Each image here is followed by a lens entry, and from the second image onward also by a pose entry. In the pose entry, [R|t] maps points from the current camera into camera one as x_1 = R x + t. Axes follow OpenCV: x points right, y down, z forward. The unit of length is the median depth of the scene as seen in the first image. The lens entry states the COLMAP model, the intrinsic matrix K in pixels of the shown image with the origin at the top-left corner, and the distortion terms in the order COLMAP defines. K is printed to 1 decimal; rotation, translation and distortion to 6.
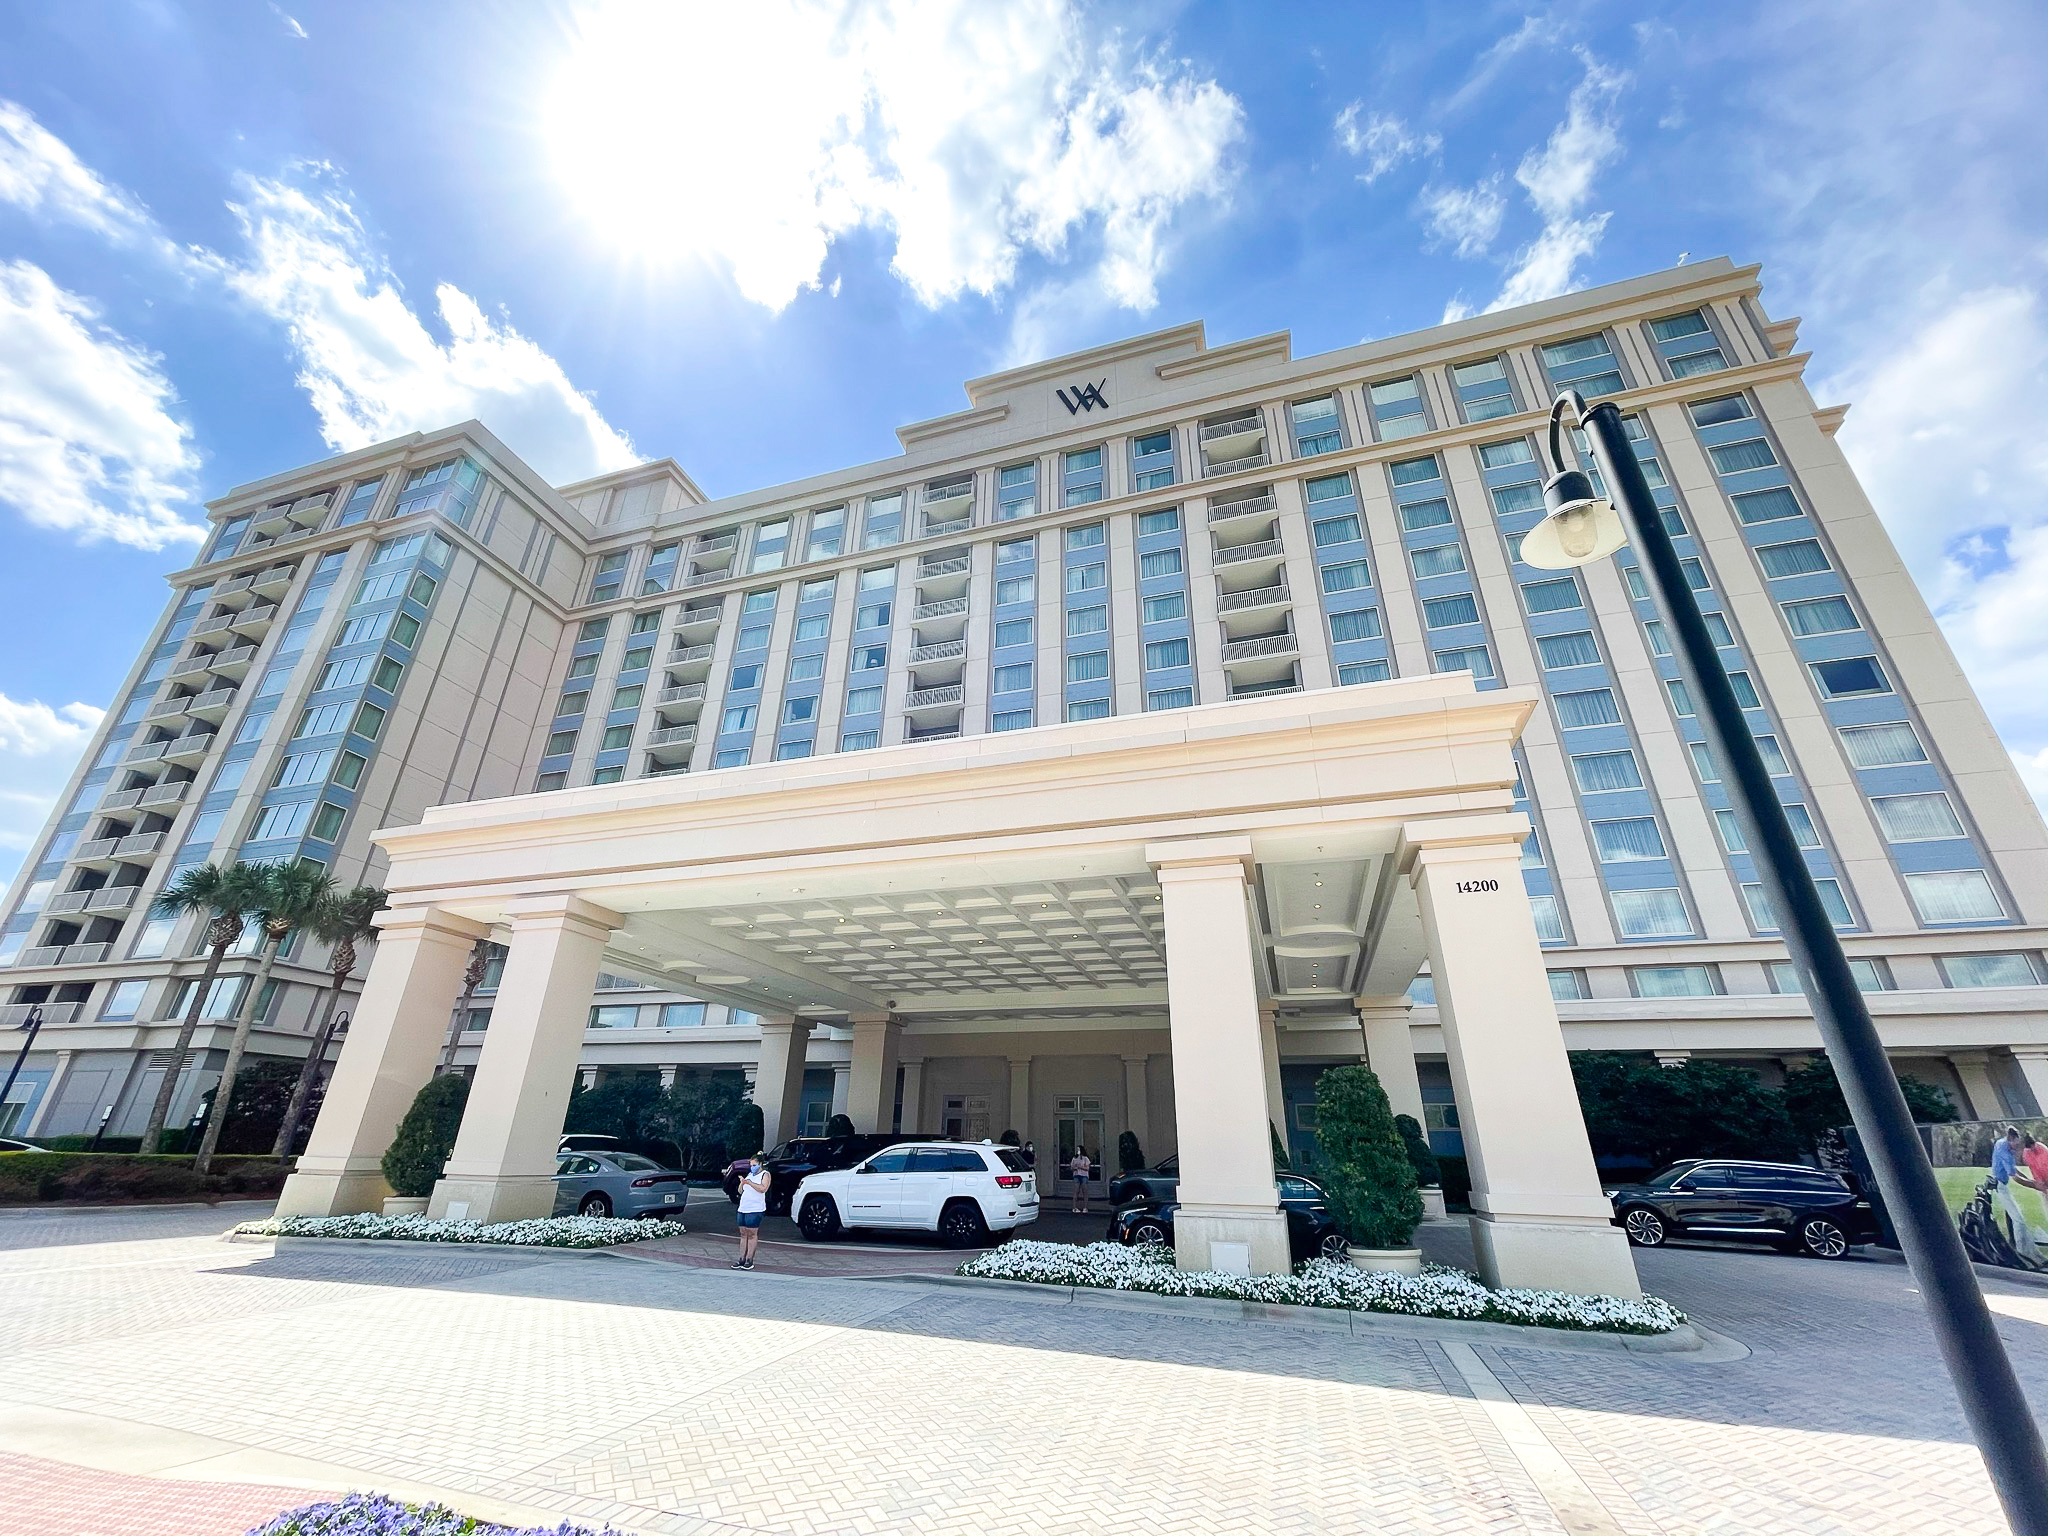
lens RADIAL K [[833.4, 0, 1024.0], [0, 833.4, 768.0], [0, 0, 1]] dist [-0.000109, -0.003721]
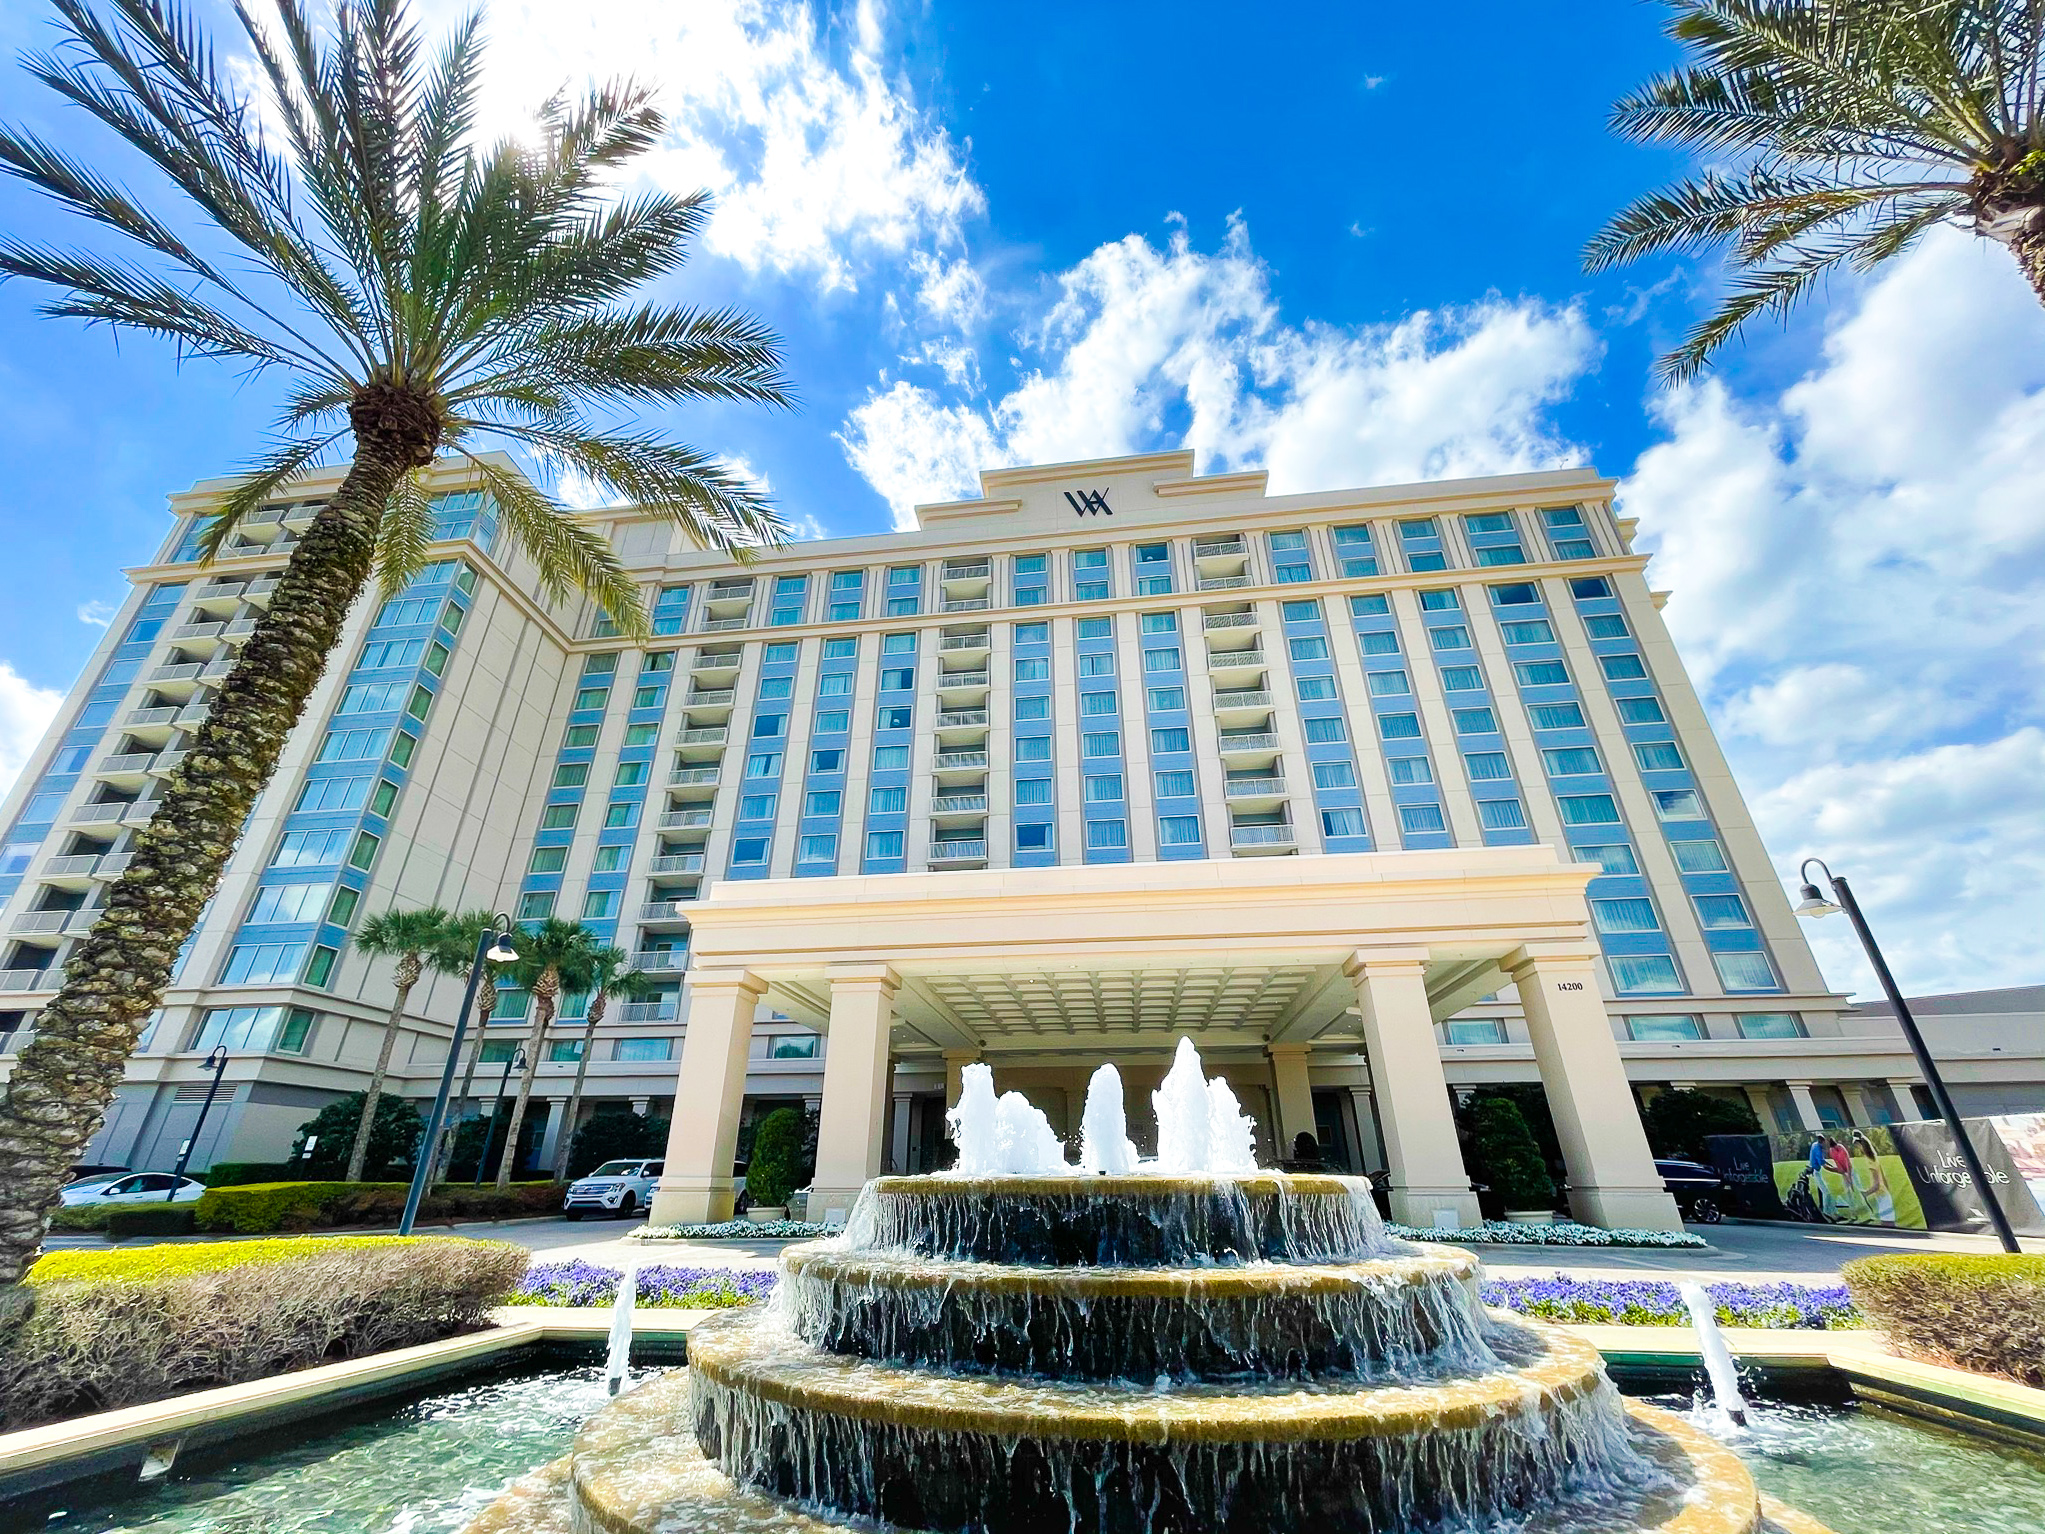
lens RADIAL K [[832.1, 0, 1022.5], [0, 832.1, 767.0], [0, 0, 1]] dist [-0.003290, -0.000004]
pose [[0.982769, 0.064103, 0.173364, -0.222981], [-0.059396, 0.997715, -0.032209, -0.046499], [-0.175032, 0.021357, 0.984331, -0.114012]]
